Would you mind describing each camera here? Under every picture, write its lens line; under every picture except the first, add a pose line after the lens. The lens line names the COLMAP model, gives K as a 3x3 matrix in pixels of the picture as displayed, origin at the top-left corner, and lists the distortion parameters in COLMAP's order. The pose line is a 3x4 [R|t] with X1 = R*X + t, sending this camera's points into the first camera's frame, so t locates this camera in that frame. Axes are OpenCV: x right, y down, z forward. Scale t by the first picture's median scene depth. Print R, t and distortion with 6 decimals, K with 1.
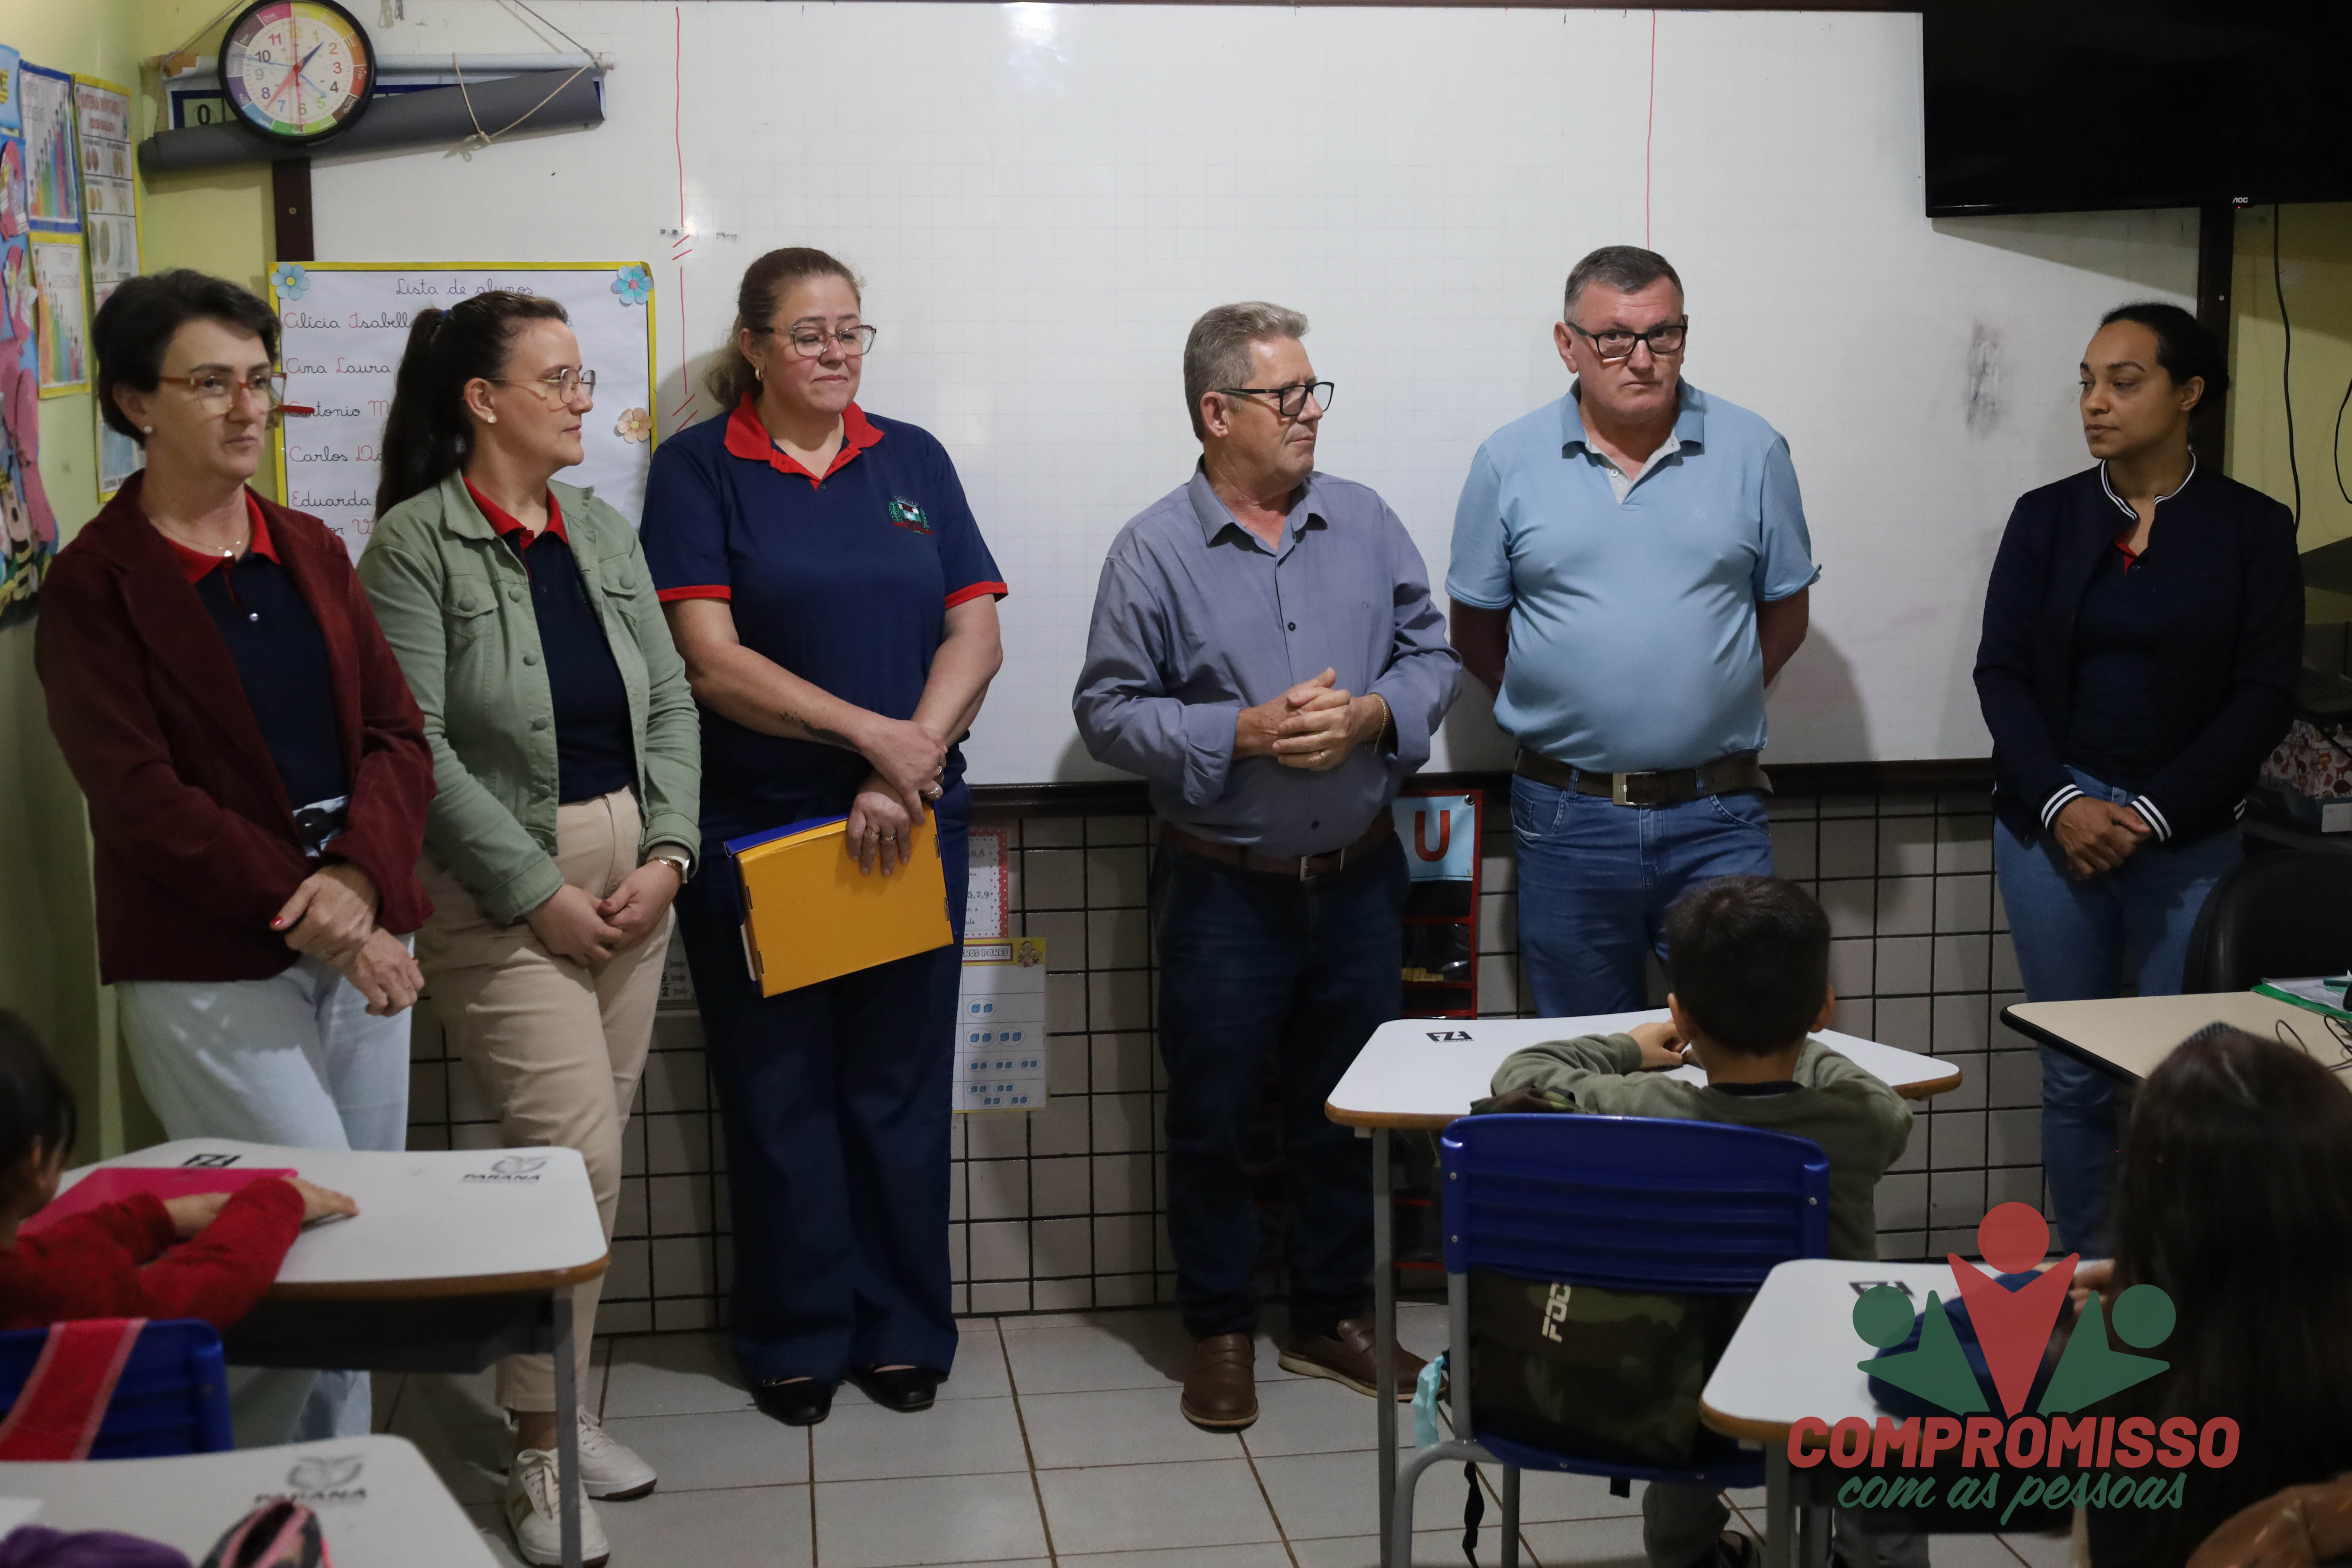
lens RADIAL K [[3388.8, 0, 1178.3], [0, 3388.8, 783.4], [0, 0, 1]] dist [-0.060206, 0.000000]
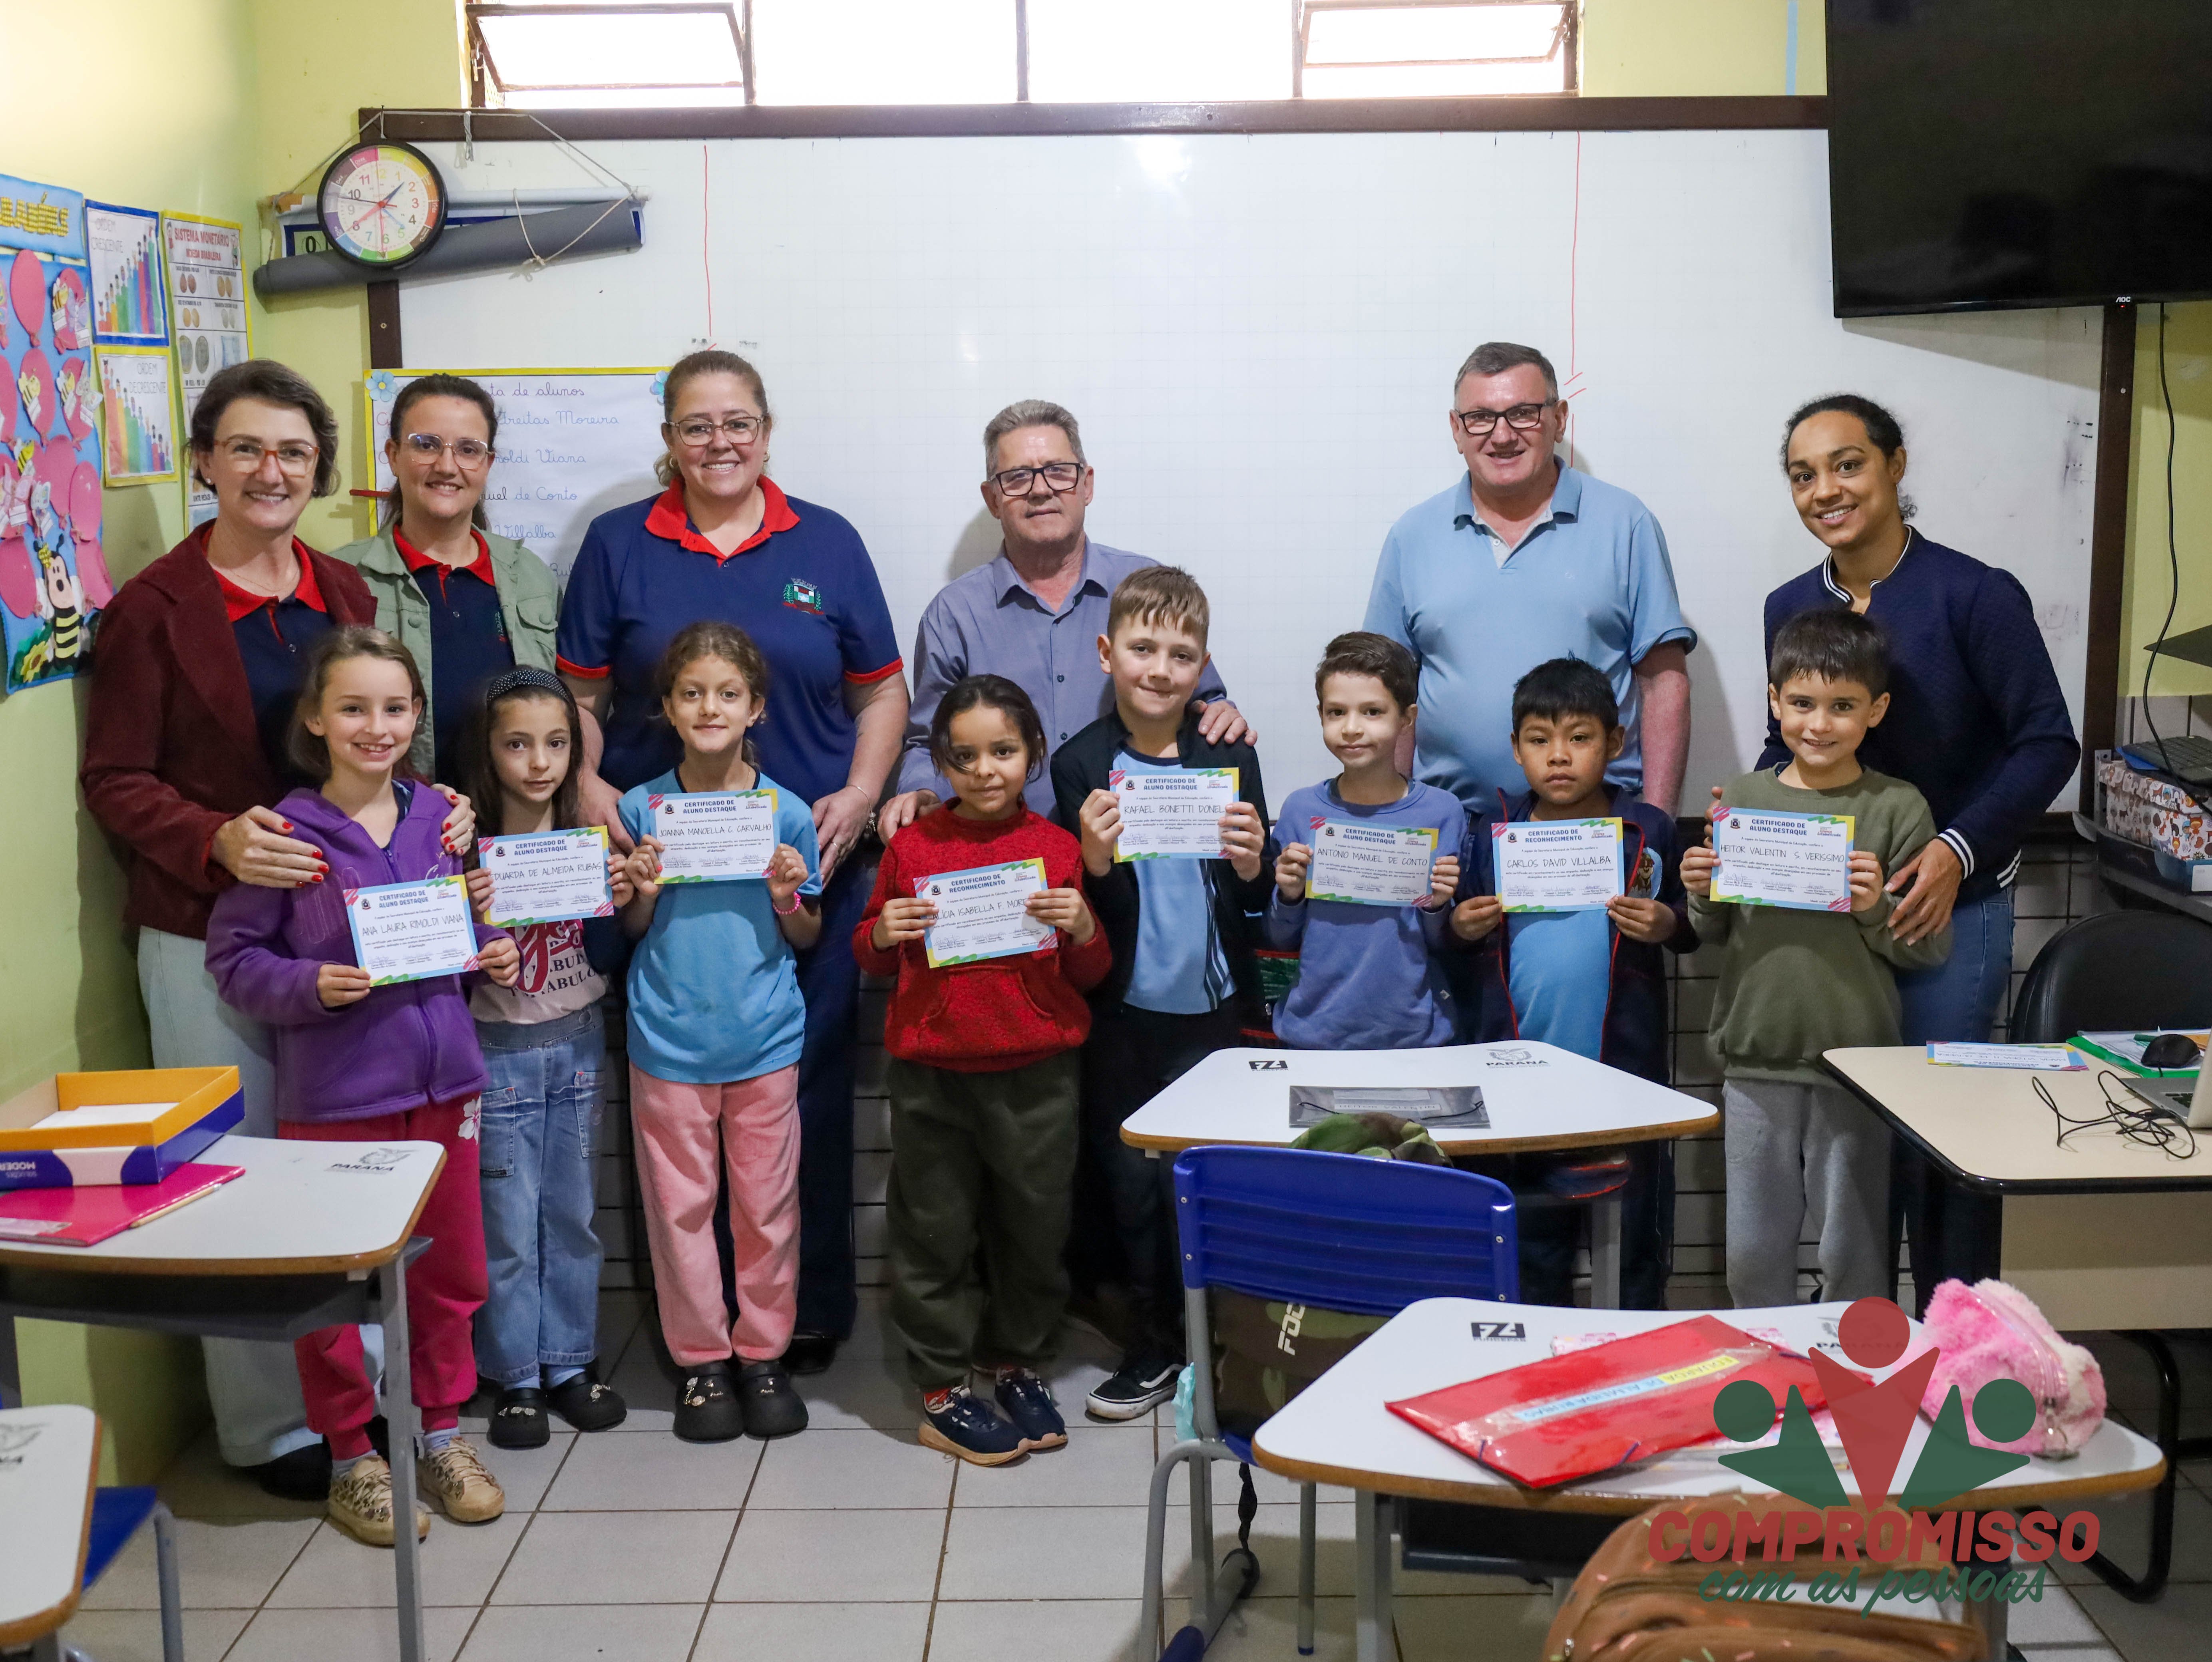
lens RADIAL K [[2806.6, 0, 1106.6], [0, 2806.6, 827.6], [0, 0, 1]] dist [-0.057395, 0.000000]
pose [[0.987200, 0.018247, -0.158443, 0.145616], [-0.016772, 0.999803, 0.010640, -0.009657], [0.158605, -0.007847, 0.987311, 0.078537]]
